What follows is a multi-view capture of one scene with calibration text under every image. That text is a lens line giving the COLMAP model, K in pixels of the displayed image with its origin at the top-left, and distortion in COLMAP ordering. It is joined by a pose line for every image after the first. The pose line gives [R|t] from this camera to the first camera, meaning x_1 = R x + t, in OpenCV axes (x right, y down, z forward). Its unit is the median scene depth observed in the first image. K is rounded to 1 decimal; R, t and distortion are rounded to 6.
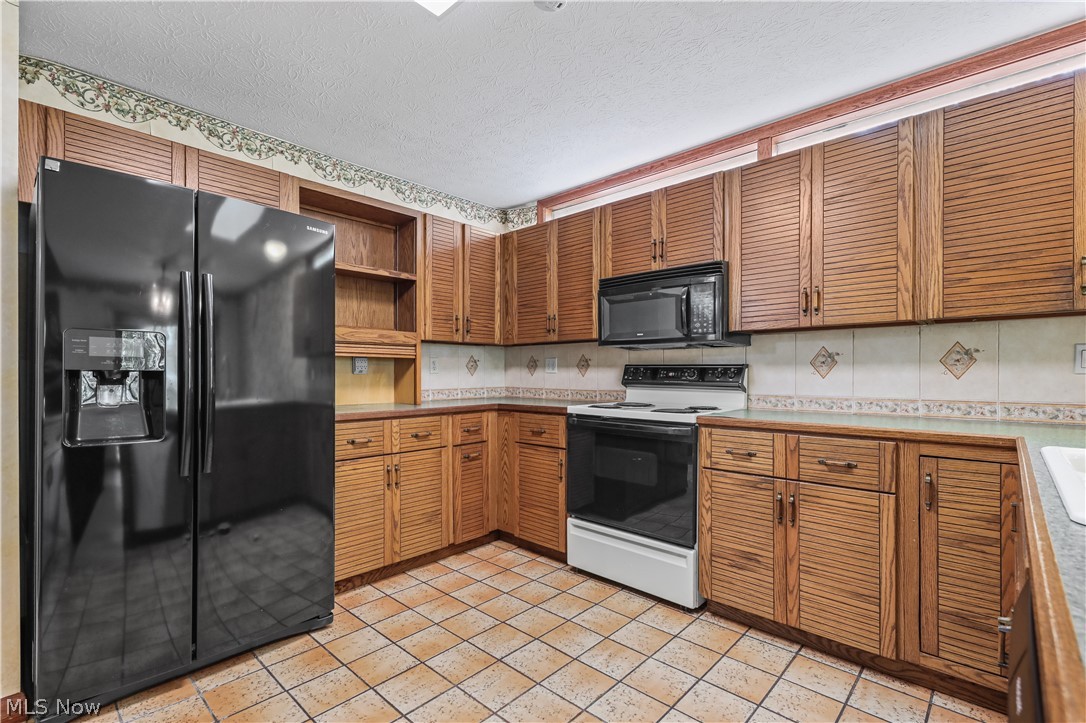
lens RADIAL K [[495.4, 0, 544.9], [0, 495.4, 375.7], [0, 0, 1]] dist [0.012868, -0.002268]
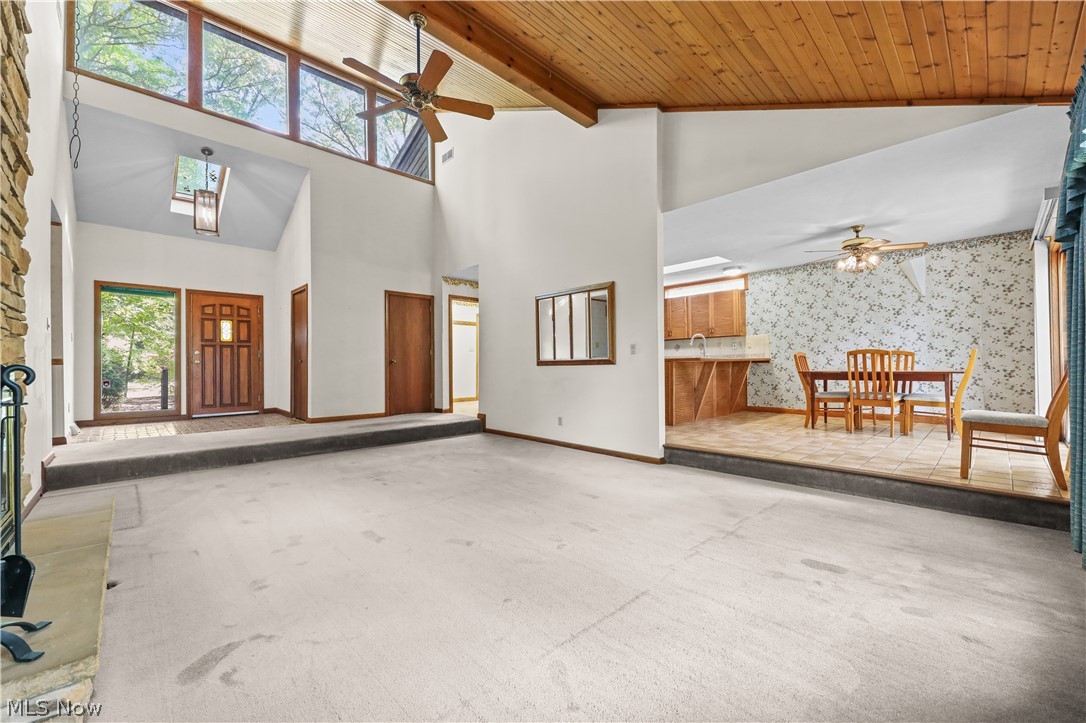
lens RADIAL K [[430.2, 0, 545.6], [0, 430.2, 361.7], [0, 0, 1]] dist [0.008437, -0.000736]
pose [[0.998881, -0.010725, -0.046058, -0.297705], [0.009936, 0.999801, -0.017318, 0.119675], [0.046235, 0.016841, 0.998789, -2.256797]]
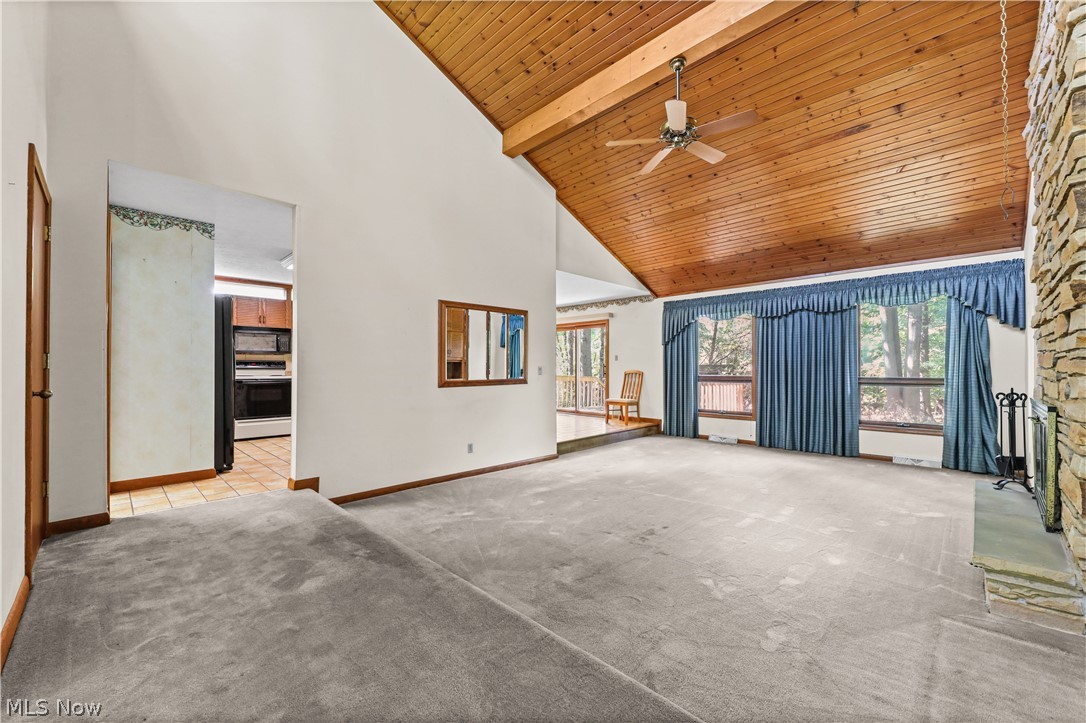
lens RADIAL K [[430.2, 0, 544.2], [0, 430.2, 364.5], [0, 0, 1]] dist [0.008437, -0.000736]
pose [[0.032702, 0.004767, 0.999454, -2.096258], [0.005271, 0.999974, -0.004942, 0.024741], [-0.999451, 0.005430, 0.032676, -0.618693]]
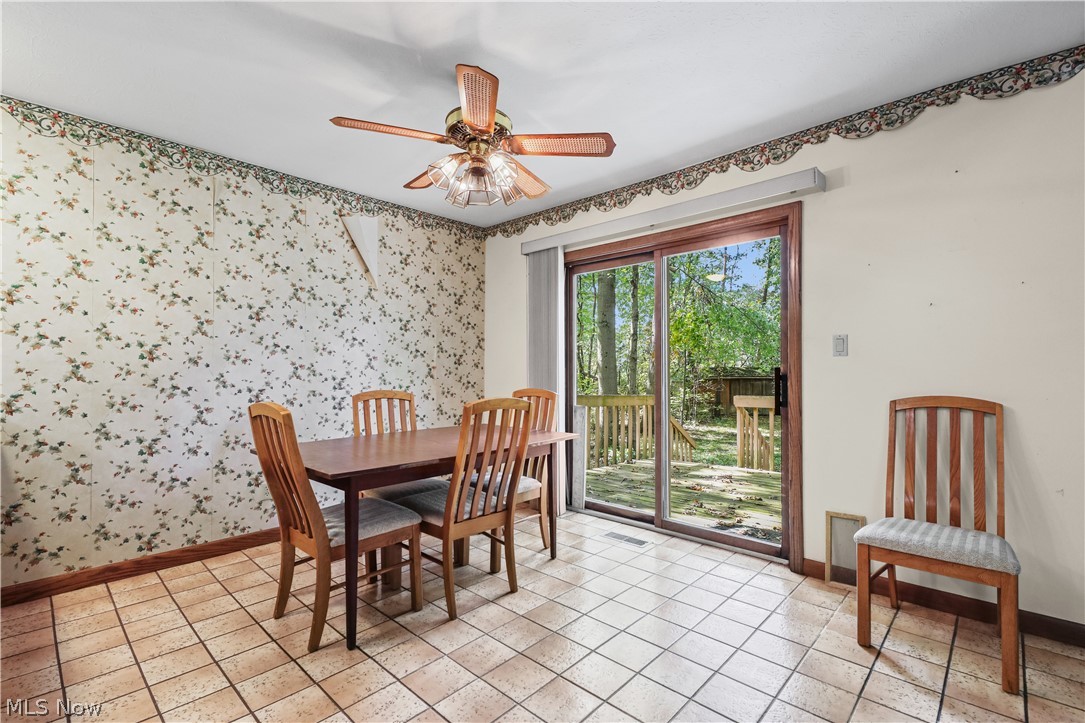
lens RADIAL K [[494.9, 0, 543.6], [0, 494.9, 370.3], [0, 0, 1]] dist [0.012868, -0.002268]
pose [[0.004692, -0.000051, 0.999989, 0.115876], [0.008711, 0.999962, 0.000010, 0.003782], [-0.999951, 0.008710, 0.004692, -0.486880]]
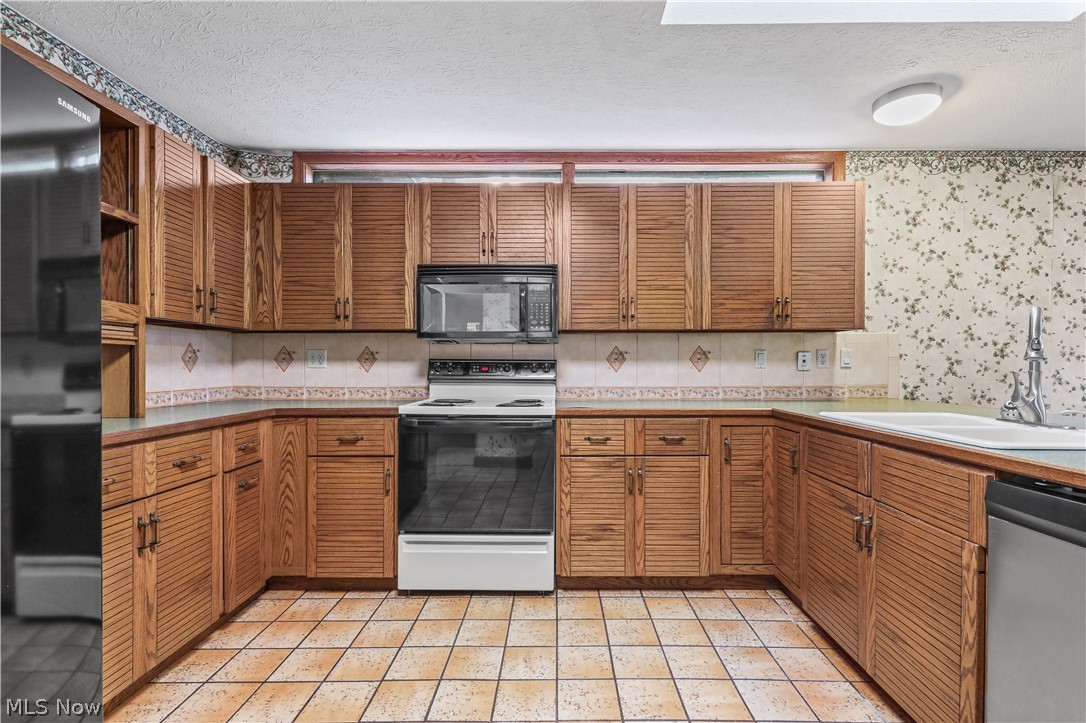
lens RADIAL K [[495.4, 0, 560.1], [0, 495.4, 367.2], [0, 0, 1]] dist [0.012868, -0.002268]
pose [[0.732325, -0.000933, 0.680955, -0.340259], [0.004358, 0.999985, -0.003317, -0.002786], [-0.680942, 0.005396, 0.732318, 0.174984]]
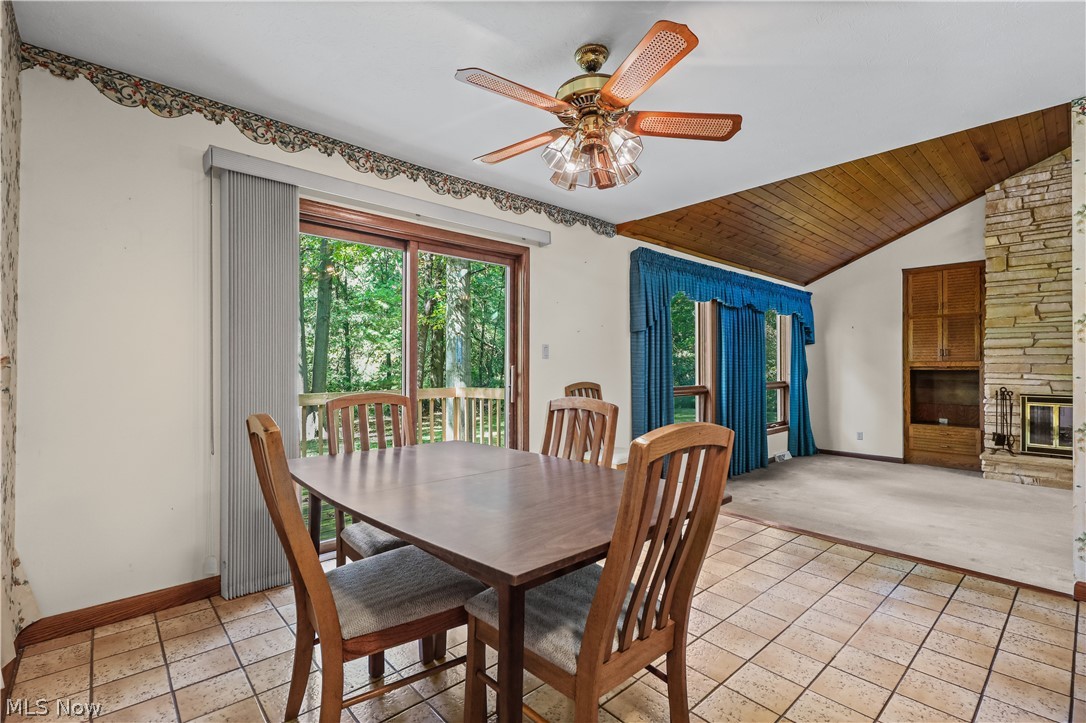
lens RADIAL K [[495.4, 0, 546.7], [0, 495.4, 364.4], [0, 0, 1]] dist [0.012868, -0.002268]
pose [[-0.996974, -0.003822, 0.077645, 0.936457], [-0.003577, 0.999988, 0.003290, -0.005483], [-0.077656, 0.003002, -0.996976, 0.375125]]
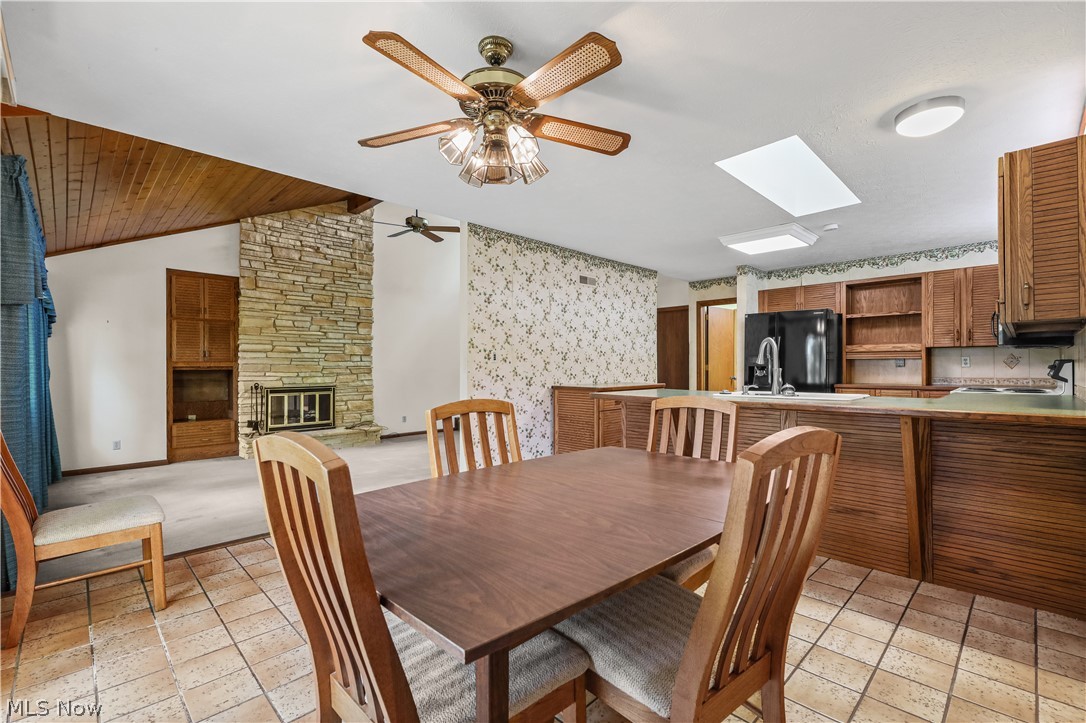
lens RADIAL K [[478.2, 0, 542.4], [0, 478.2, 363.0], [0, 0, 1]] dist [0.009020, 0.000421]
pose [[-0.035155, -0.008515, -0.999346, 1.650701], [-0.004120, 0.999956, -0.008375, 0.000385], [0.999373, 0.003823, -0.035189, -0.288080]]
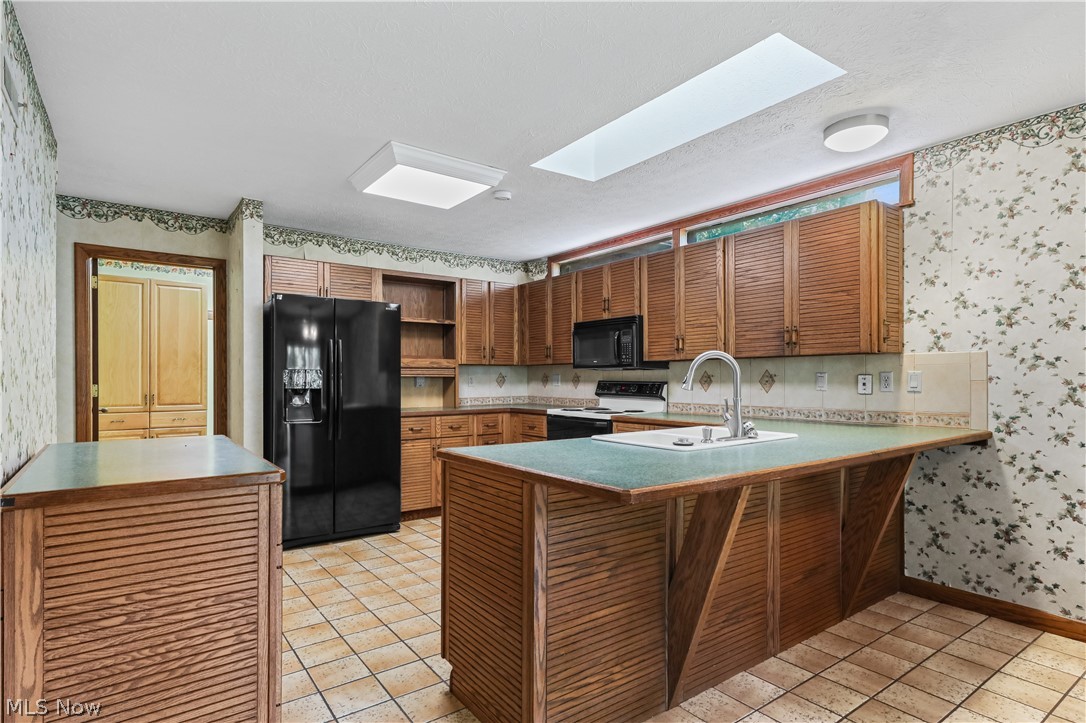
lens RADIAL K [[570.2, 0, 543.4], [0, 570.2, 381.5], [0, 0, 1]] dist [0.009645, 0.001048]
pose [[0.982757, -0.000500, -0.184903, 0.357320], [0.000525, 1.000000, 0.000086, -0.023898], [0.184903, -0.000182, 0.982757, -0.713632]]
